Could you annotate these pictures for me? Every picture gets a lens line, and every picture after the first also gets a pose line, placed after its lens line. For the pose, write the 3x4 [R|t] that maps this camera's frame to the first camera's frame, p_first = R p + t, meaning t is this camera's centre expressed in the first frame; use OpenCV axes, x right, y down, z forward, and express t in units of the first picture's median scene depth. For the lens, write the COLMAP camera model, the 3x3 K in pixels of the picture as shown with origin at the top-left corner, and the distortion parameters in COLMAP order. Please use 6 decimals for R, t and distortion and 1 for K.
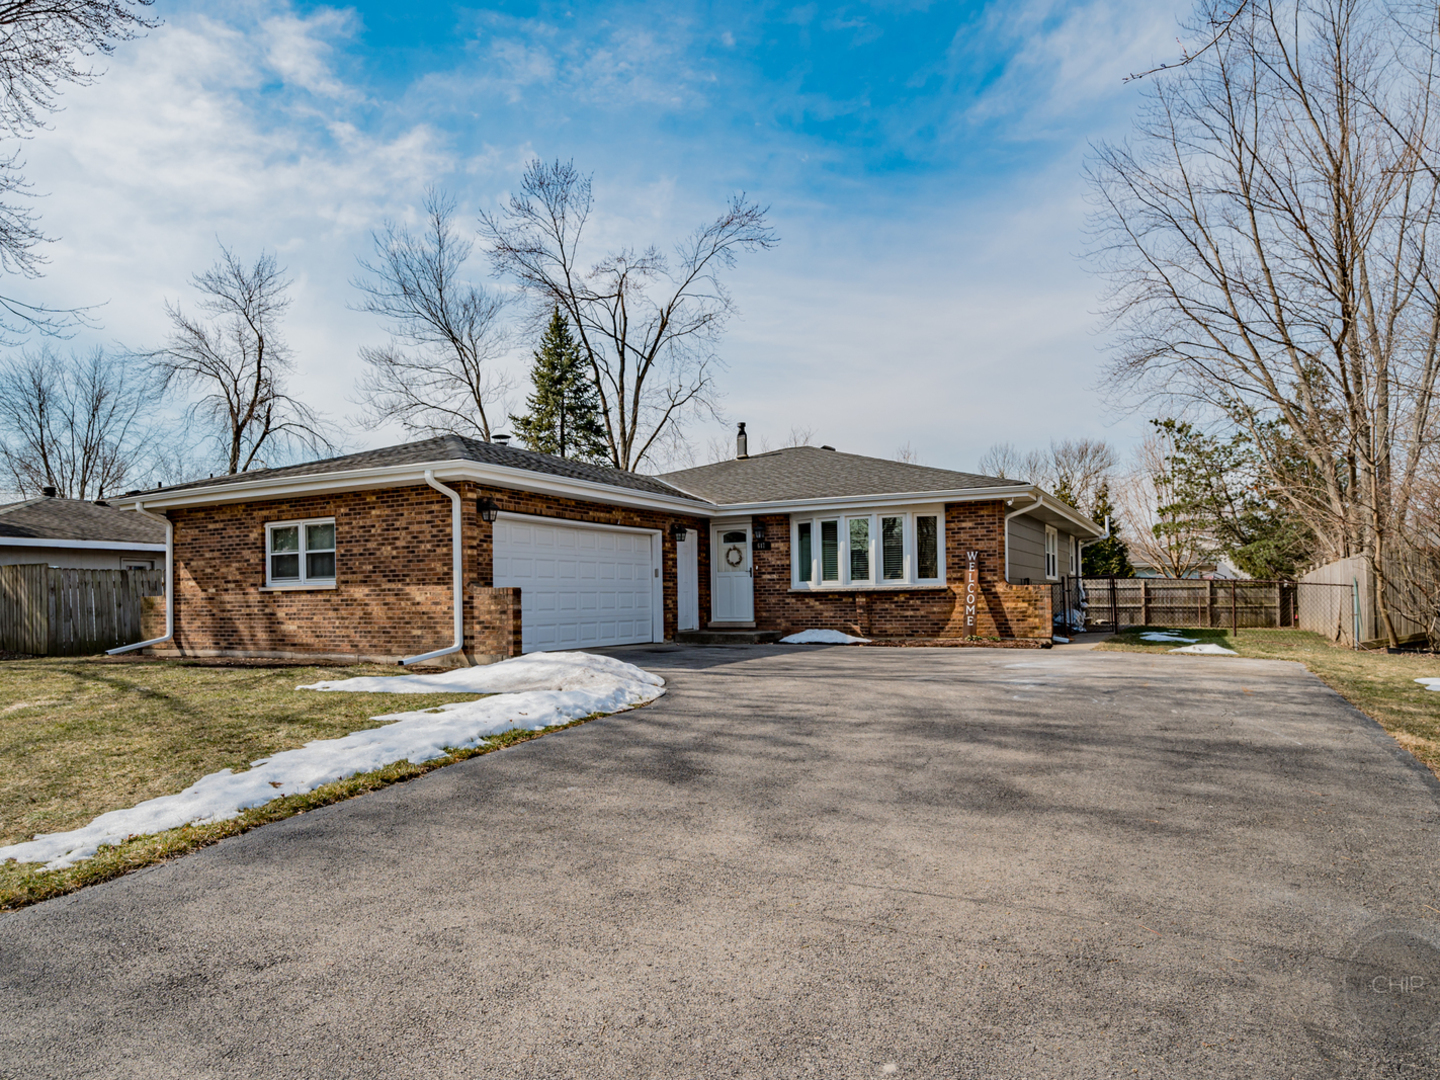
lens RADIAL K [[796.1, 0, 718.2], [0, 796.1, 590.0], [0, 0, 1]] dist [-0.001467, -0.000674]
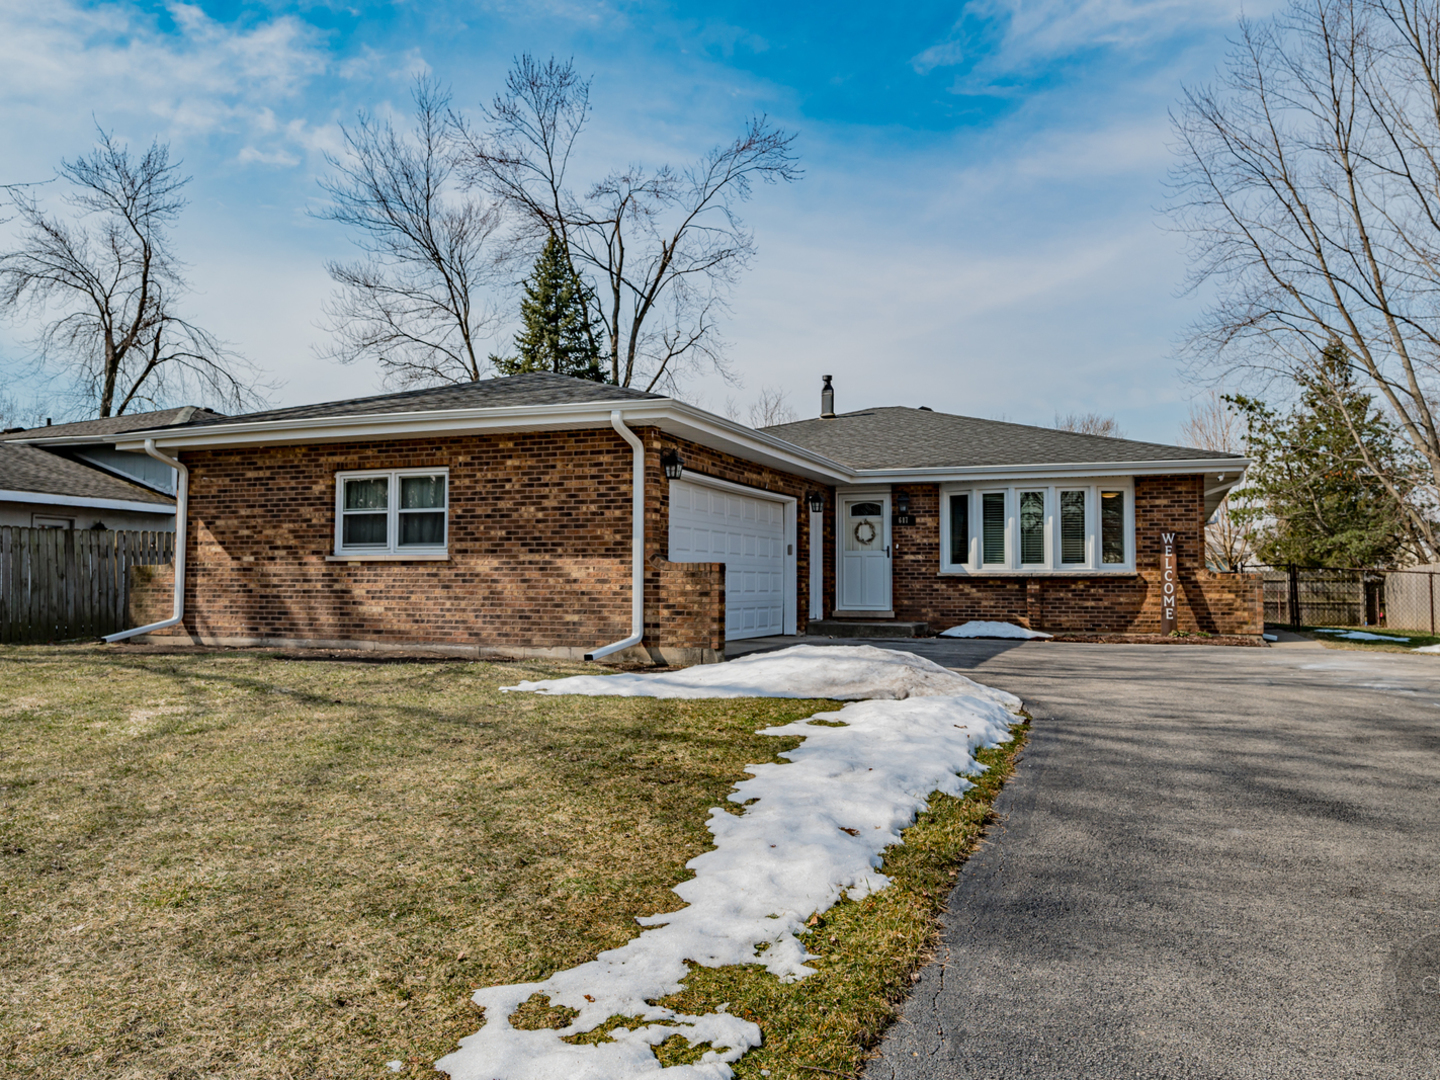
lens RADIAL K [[918.4, 0, 720.0], [0, 918.4, 540.0], [0, 0, 1]] dist [-0.001254, 0.001167]
pose [[0.992333, 0.024555, 0.121129, -0.271780], [-0.019901, 0.999022, -0.039488, 0.007655], [-0.121980, 0.036774, 0.991851, 0.070052]]
